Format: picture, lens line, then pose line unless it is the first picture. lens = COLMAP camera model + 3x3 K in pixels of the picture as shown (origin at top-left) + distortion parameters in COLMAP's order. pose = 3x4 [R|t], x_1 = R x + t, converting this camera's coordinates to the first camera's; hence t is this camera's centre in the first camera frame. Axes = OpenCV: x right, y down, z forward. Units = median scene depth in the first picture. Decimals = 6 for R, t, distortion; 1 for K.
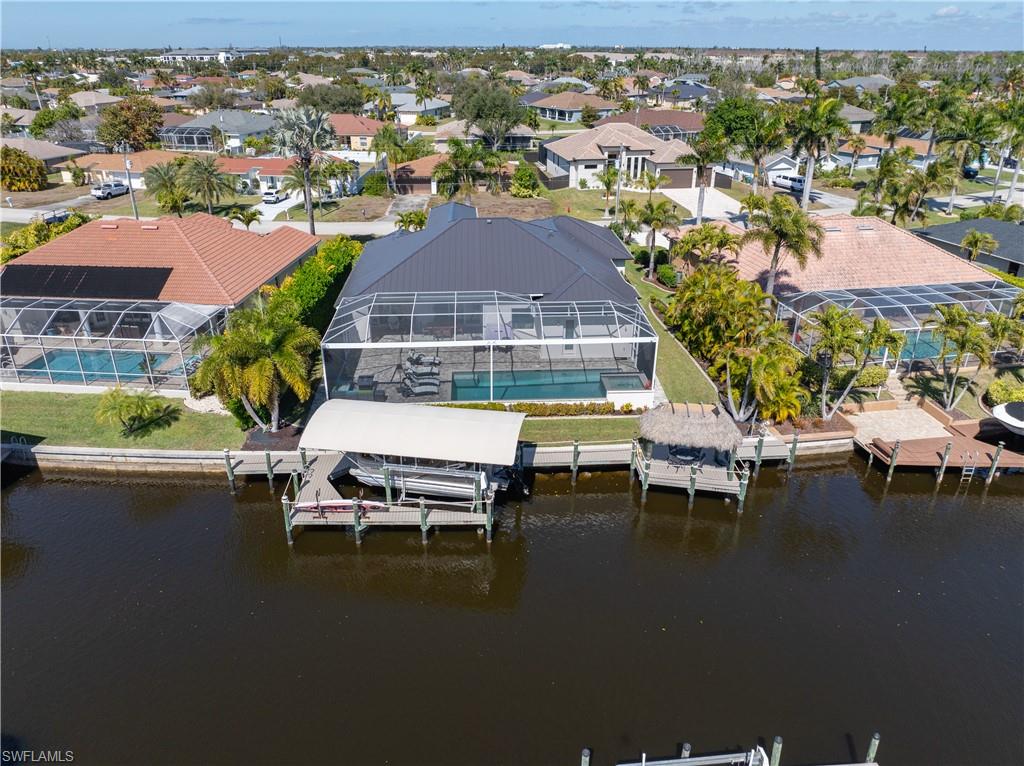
lens RADIAL K [[718.8, 0, 512.0], [0, 718.8, 383.0], [0, 0, 1]] dist [-0.042345, 0.001854]
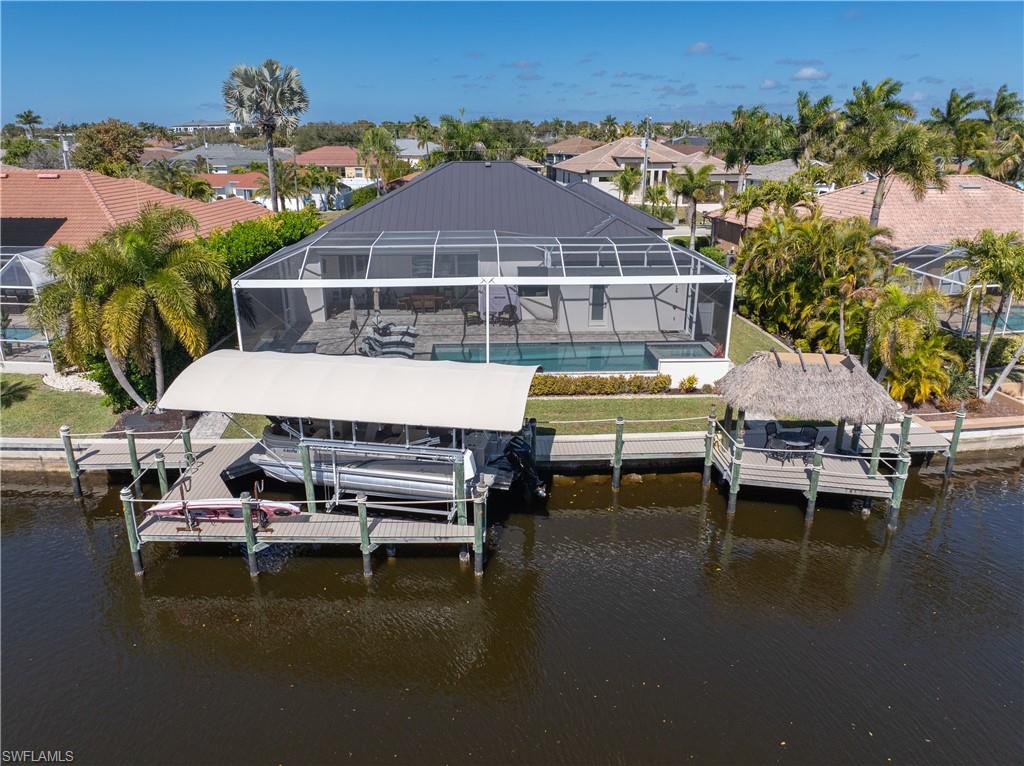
lens RADIAL K [[718.8, 0, 512.0], [0, 718.8, 383.0], [0, 0, 1]] dist [-0.042345, 0.001854]
pose [[0.999973, 0.001214, -0.007191, -0.000914], [-0.001934, 0.994890, -0.100945, 0.109649], [0.007031, 0.100956, 0.994866, 0.356228]]
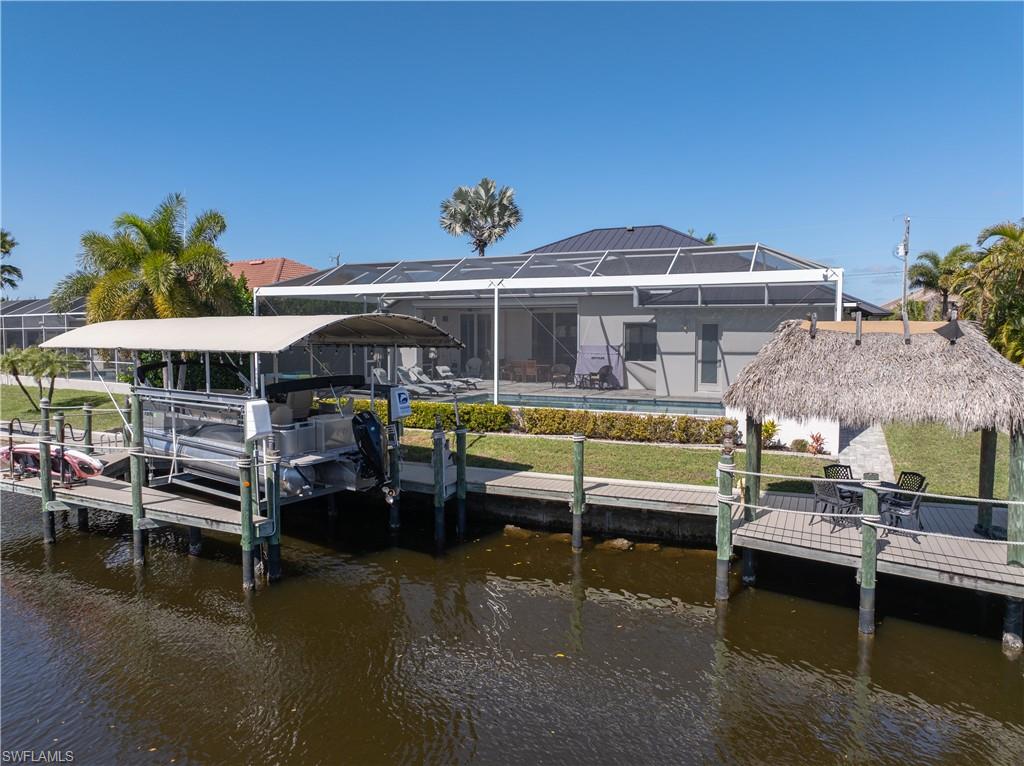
lens RADIAL K [[718.8, 0, 512.0], [0, 718.8, 383.0], [0, 0, 1]] dist [-0.042345, 0.001854]
pose [[0.890487, 0.030138, -0.454010, 0.234104], [-0.193607, 0.928068, -0.318130, 0.186057], [0.411764, 0.371190, 0.832267, 0.607567]]
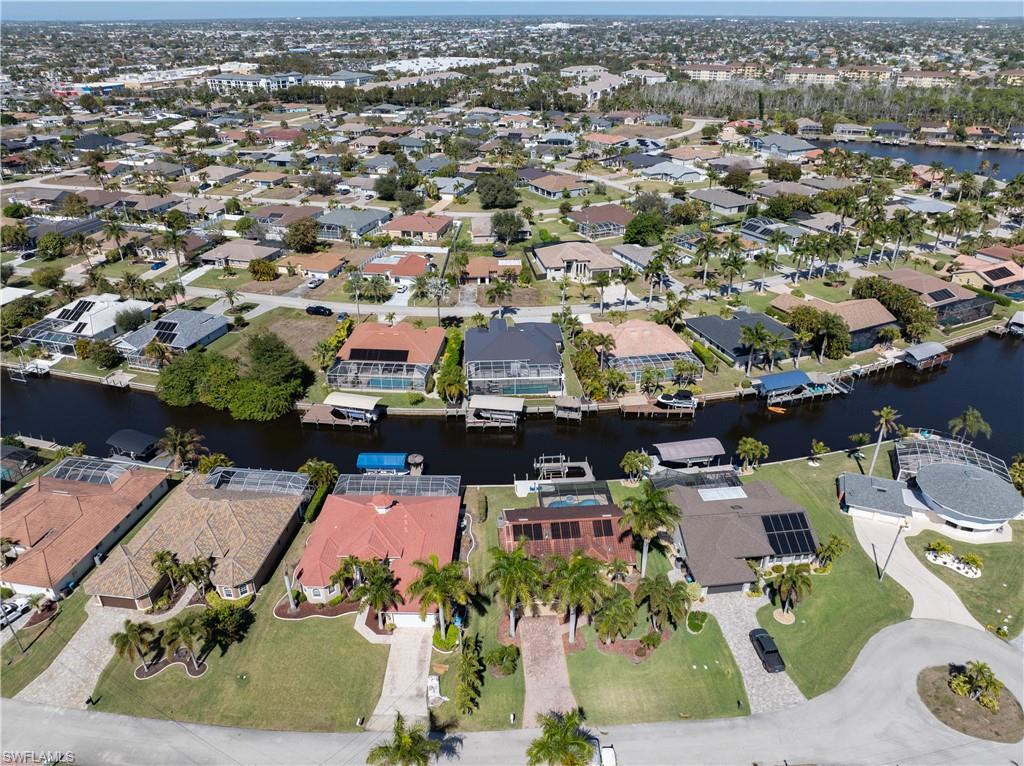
lens RADIAL K [[718.8, 0, 512.0], [0, 718.8, 383.0], [0, 0, 1]] dist [-0.042345, 0.001854]
pose [[0.999990, -0.004235, -0.001477, -0.039607], [0.004292, 0.999160, 0.040764, -0.183886], [0.001303, -0.040770, 0.999168, -2.647937]]
